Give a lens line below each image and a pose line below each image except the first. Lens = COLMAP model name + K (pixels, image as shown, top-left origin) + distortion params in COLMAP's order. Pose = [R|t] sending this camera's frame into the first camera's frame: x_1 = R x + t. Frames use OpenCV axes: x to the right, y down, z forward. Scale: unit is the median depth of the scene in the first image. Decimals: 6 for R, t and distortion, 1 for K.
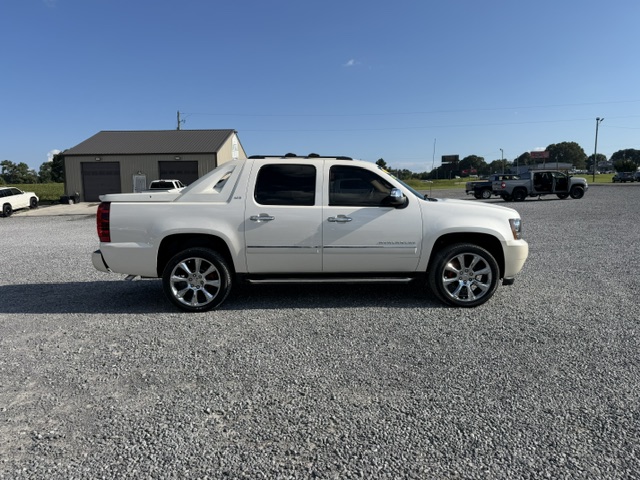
lens RADIAL K [[470.7, 0, 318.4], [0, 470.7, 240.6], [0, 0, 1]] dist [0.026418, -0.030402]
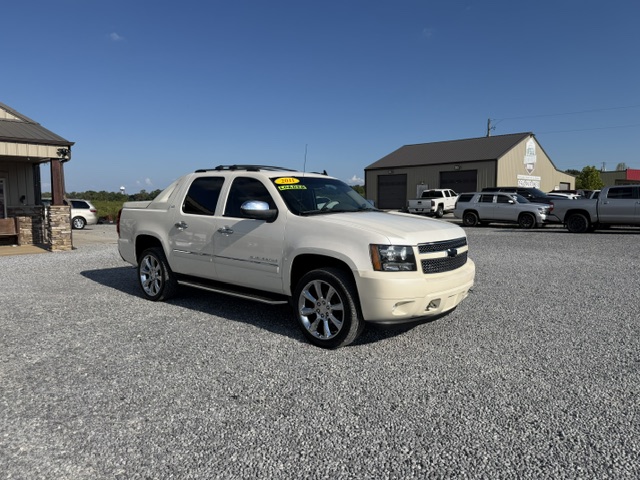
lens RADIAL K [[470.7, 0, 323.4], [0, 470.7, 243.9], [0, 0, 1]] dist [0.026418, -0.030402]
pose [[0.714966, 0.076127, -0.695003, 0.880782], [-0.083849, 0.996216, 0.022862, -0.055691], [0.694113, 0.041930, 0.718644, 0.412082]]
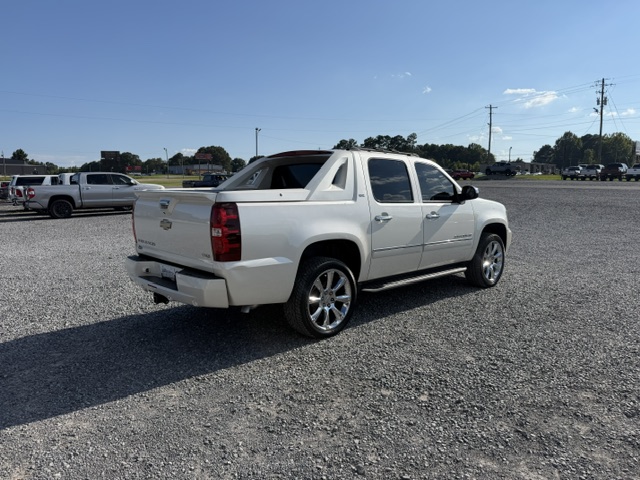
lens RADIAL K [[470.7, 0, 323.2], [0, 470.7, 241.5], [0, 0, 1]] dist [0.026418, -0.030402]
pose [[0.728811, -0.068501, 0.681280, -0.805552], [0.065467, 0.997396, 0.030251, -0.036679], [-0.681578, 0.022555, 0.731398, 0.411651]]
